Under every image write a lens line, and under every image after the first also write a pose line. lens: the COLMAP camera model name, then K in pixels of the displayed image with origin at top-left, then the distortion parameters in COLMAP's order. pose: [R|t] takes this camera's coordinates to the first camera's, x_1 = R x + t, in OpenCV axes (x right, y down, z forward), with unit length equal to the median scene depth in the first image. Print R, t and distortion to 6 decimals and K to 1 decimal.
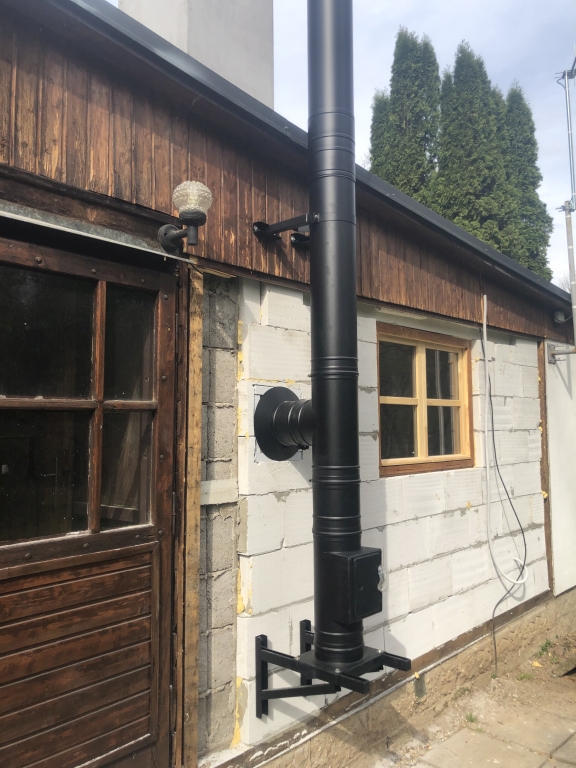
lens RADIAL K [[627.3, 0, 288.0], [0, 627.3, 384.0], [0, 0, 1]] dist [0.004102, -0.011476]
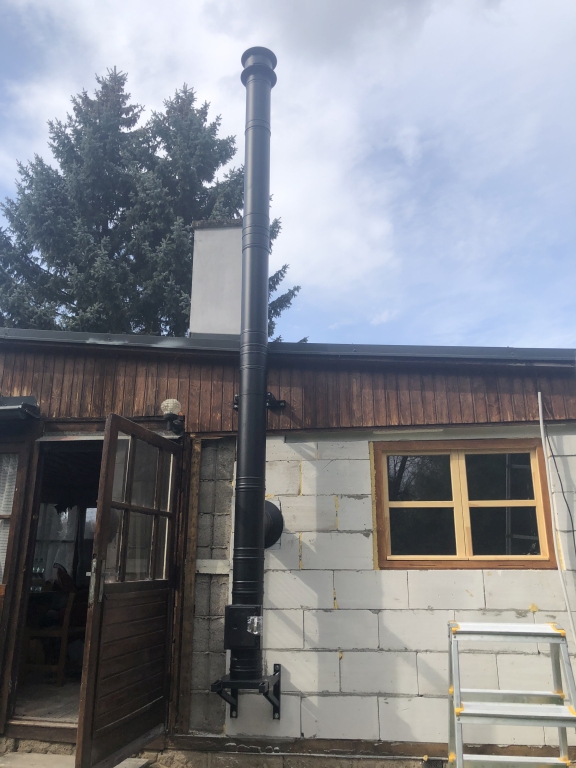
lens RADIAL K [[627.3, 0, 288.0], [0, 627.3, 384.0], [0, 0, 1]] dist [0.004102, -0.011476]
pose [[0.567834, -0.223606, -0.792190, 1.242157], [0.048311, 0.969791, -0.239108, 0.094394], [0.821724, 0.097502, 0.561483, 0.142949]]
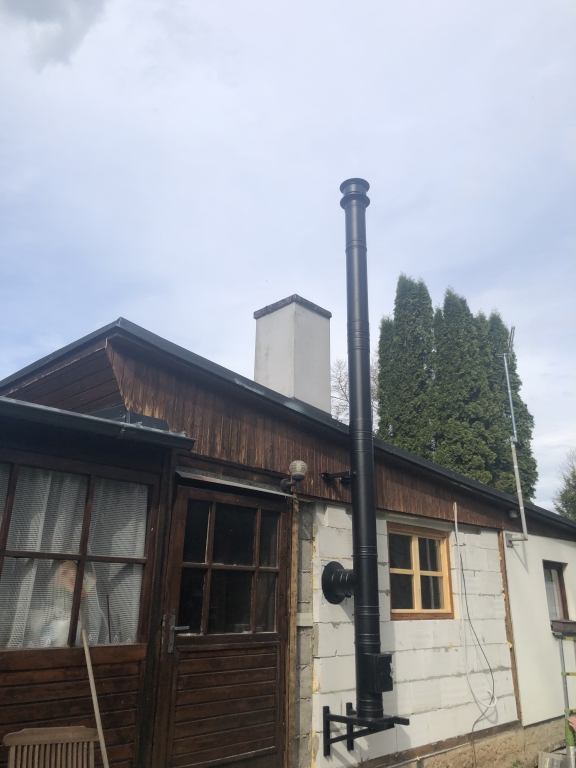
lens RADIAL K [[632.1, 0, 289.6], [0, 632.1, 372.5], [0, 0, 1]] dist [0.006515, -0.000079]
pose [[0.999731, 0.017959, -0.014675, -0.118967], [-0.021309, 0.961044, -0.275573, -0.012624], [0.009155, 0.275812, 0.961168, -0.871570]]
